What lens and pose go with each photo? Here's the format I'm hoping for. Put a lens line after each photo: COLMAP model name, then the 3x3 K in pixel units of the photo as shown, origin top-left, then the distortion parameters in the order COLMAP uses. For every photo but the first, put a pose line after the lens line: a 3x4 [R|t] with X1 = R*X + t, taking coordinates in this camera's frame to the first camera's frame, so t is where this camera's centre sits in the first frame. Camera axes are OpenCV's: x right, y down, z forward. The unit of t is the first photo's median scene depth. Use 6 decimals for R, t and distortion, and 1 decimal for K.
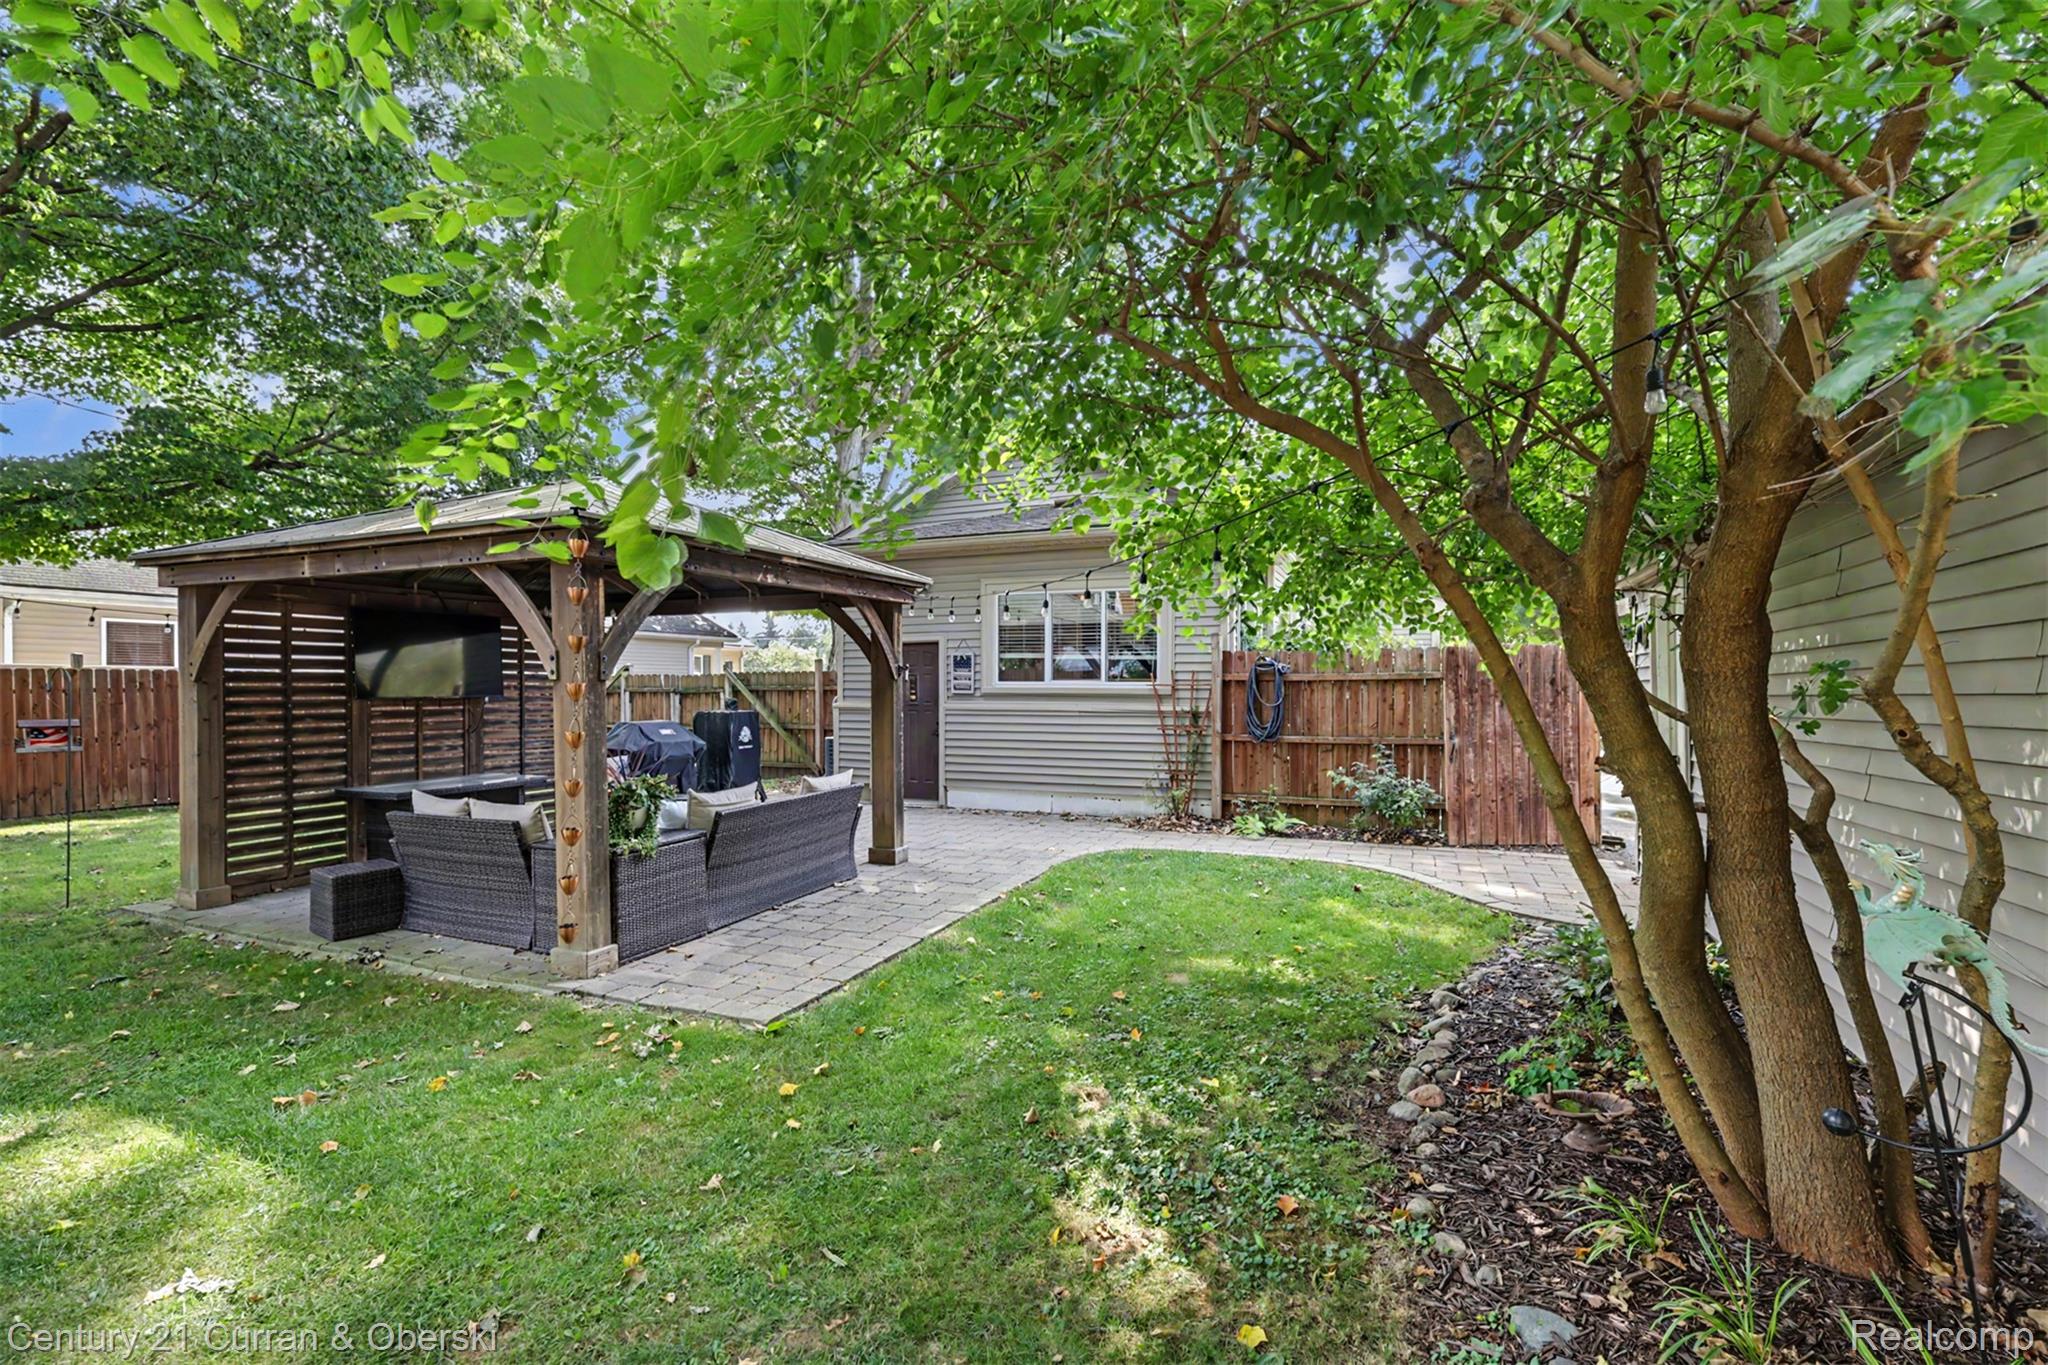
lens RADIAL K [[921.5, 0, 1038.0], [0, 921.5, 685.8], [0, 0, 1]] dist [0.004893, 0.000479]
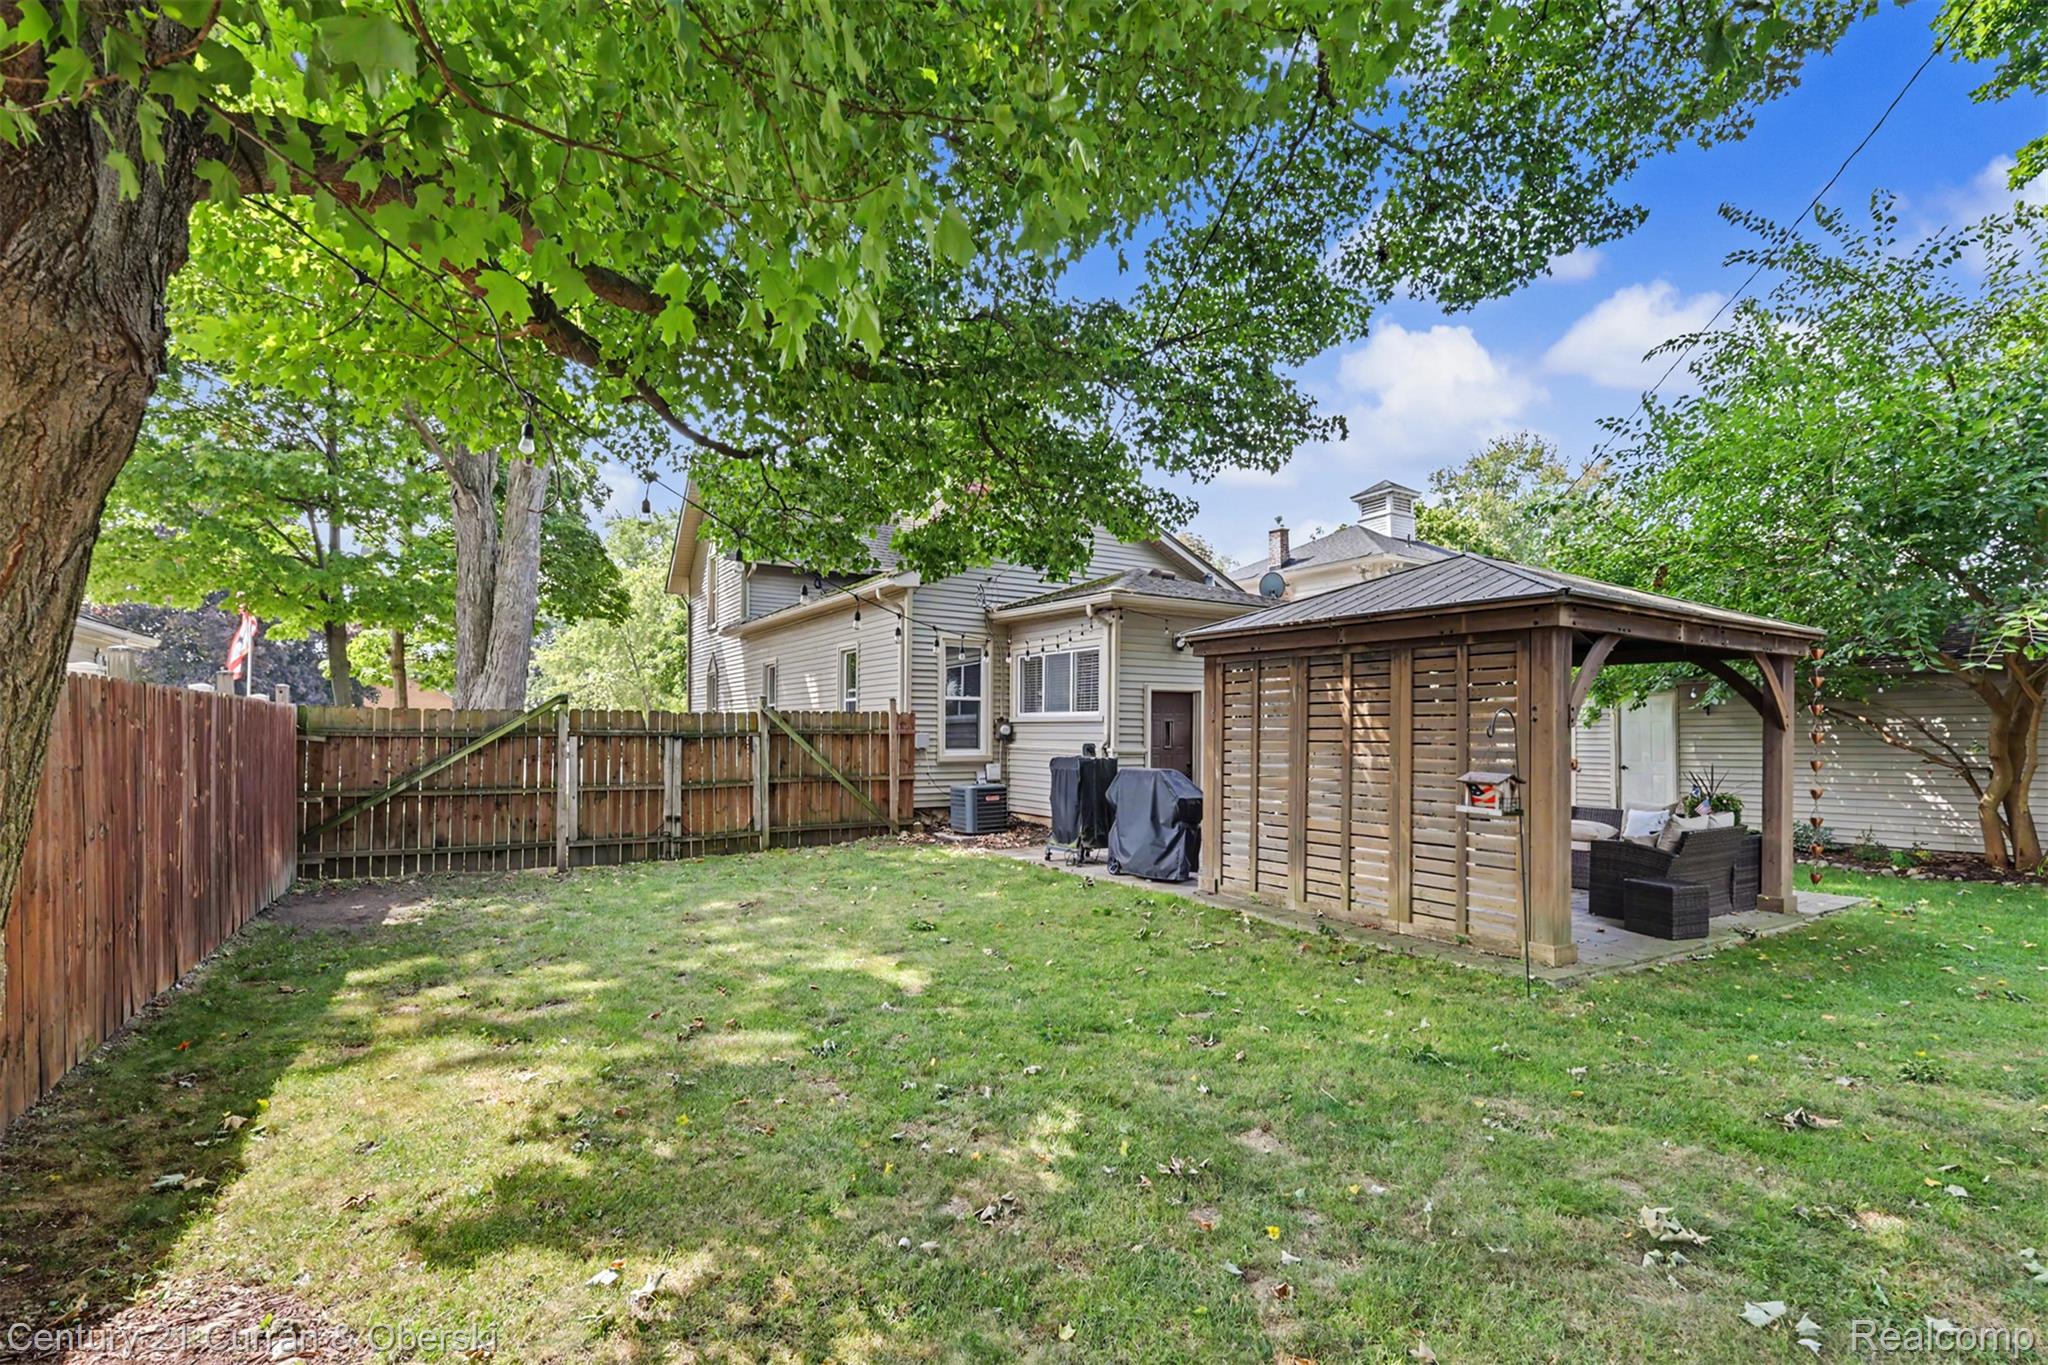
lens RADIAL K [[921.5, 0, 1016.4], [0, 921.5, 731.9], [0, 0, 1]] dist [0.004893, 0.000479]
pose [[0.575148, 0.004919, 0.818034, -1.271647], [-0.006919, 0.999975, -0.001148, 0.004175], [-0.818020, -0.005000, 0.575168, 0.589081]]
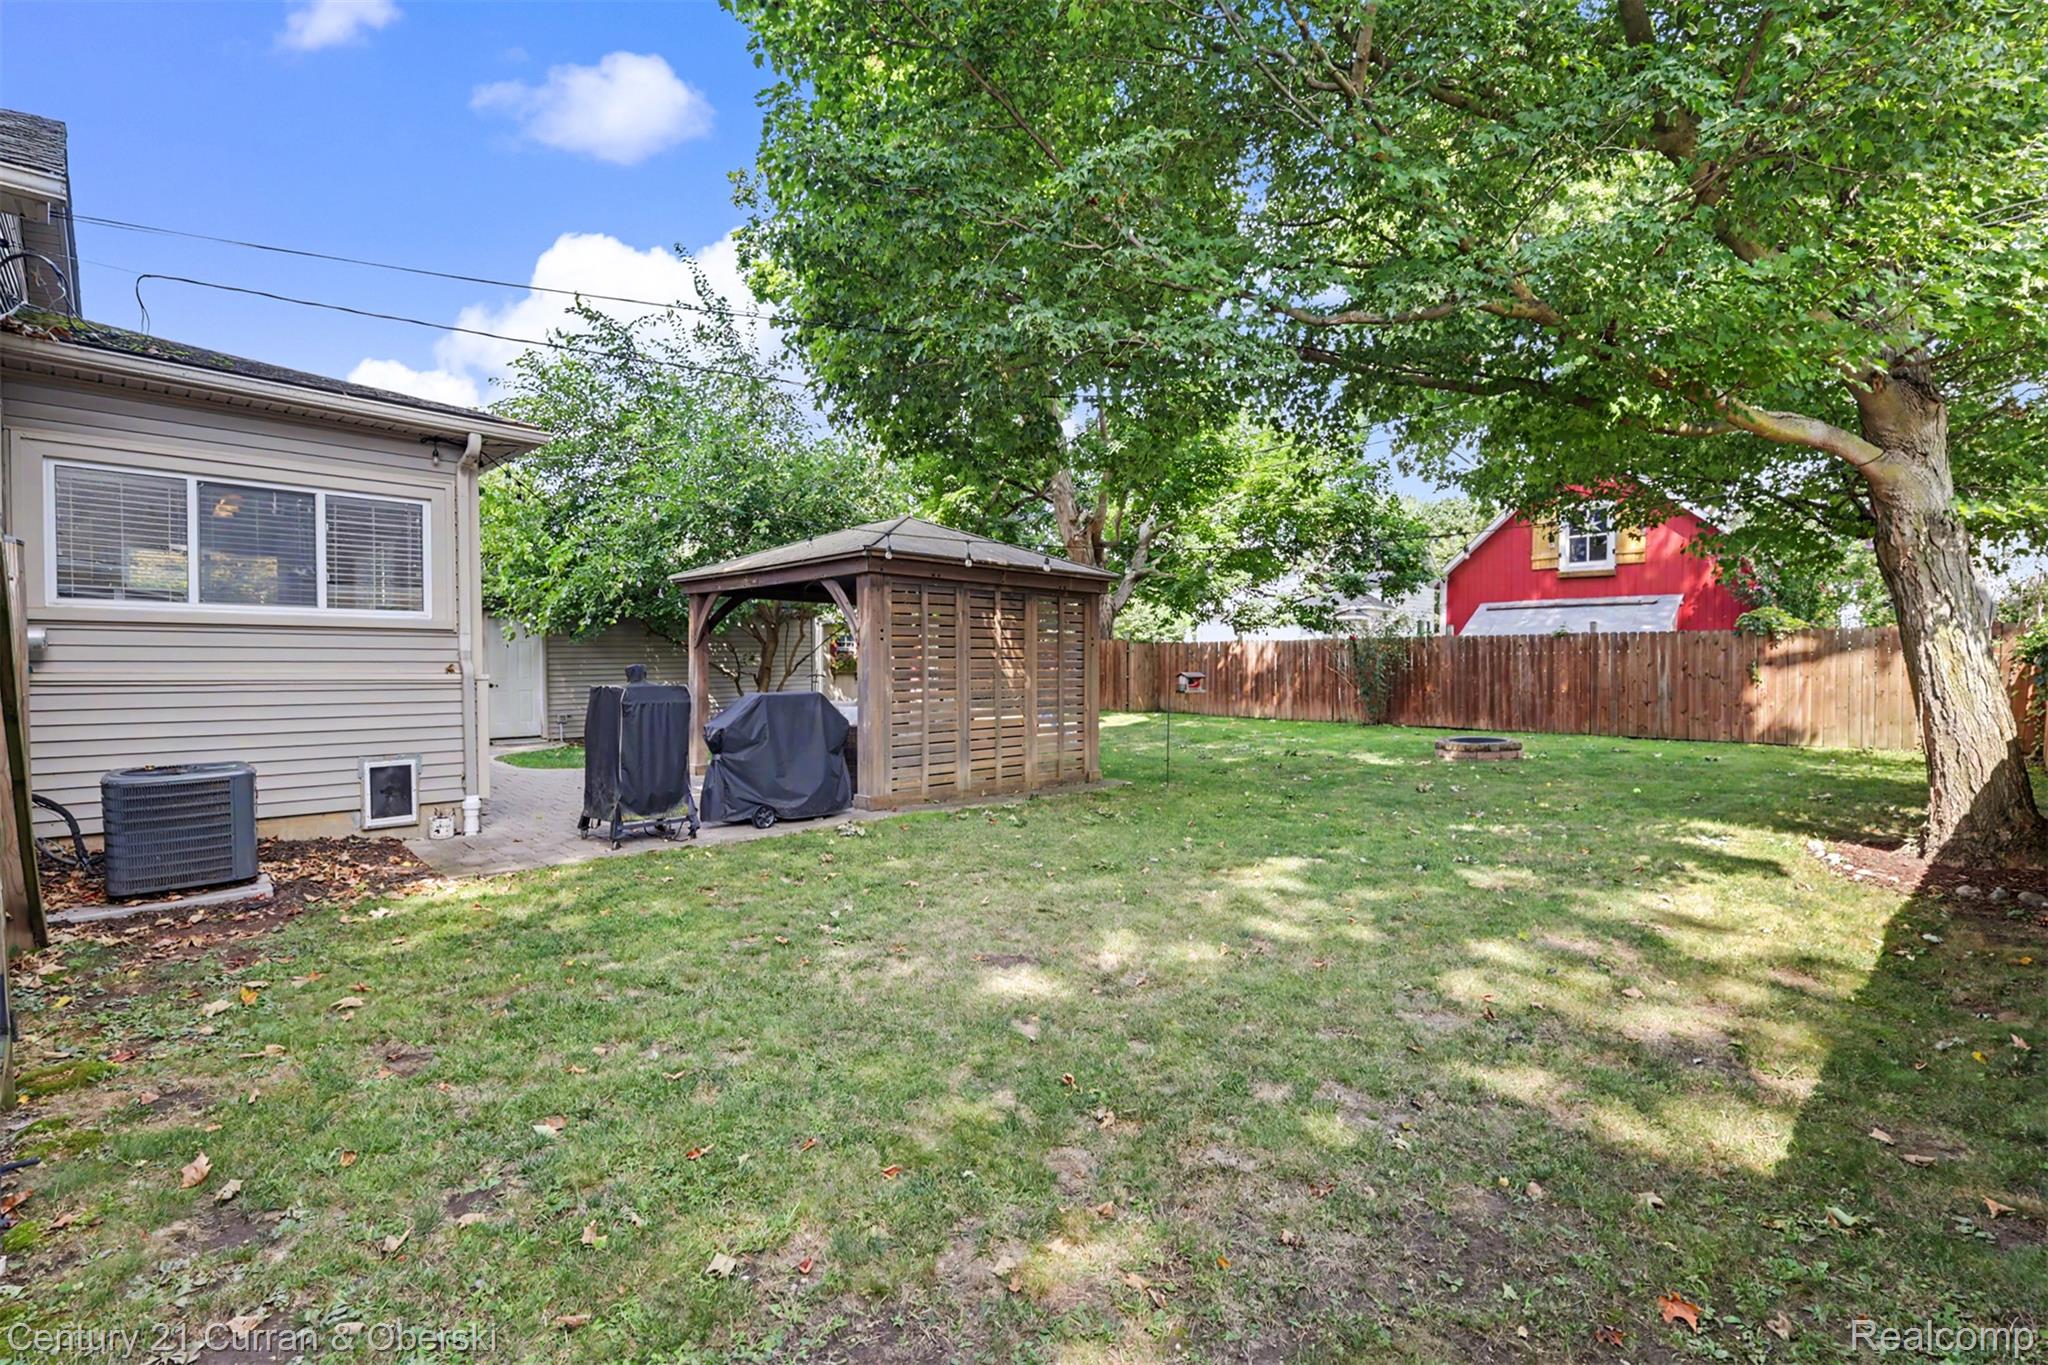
lens RADIAL K [[921.5, 0, 1030.3], [0, 921.5, 681.5], [0, 0, 1]] dist [0.004893, 0.000479]
pose [[-0.926250, -0.007240, 0.376840, -0.910009], [-0.000375, 0.999833, 0.018288, 0.014524], [-0.376910, 0.016798, -0.926098, 1.673748]]
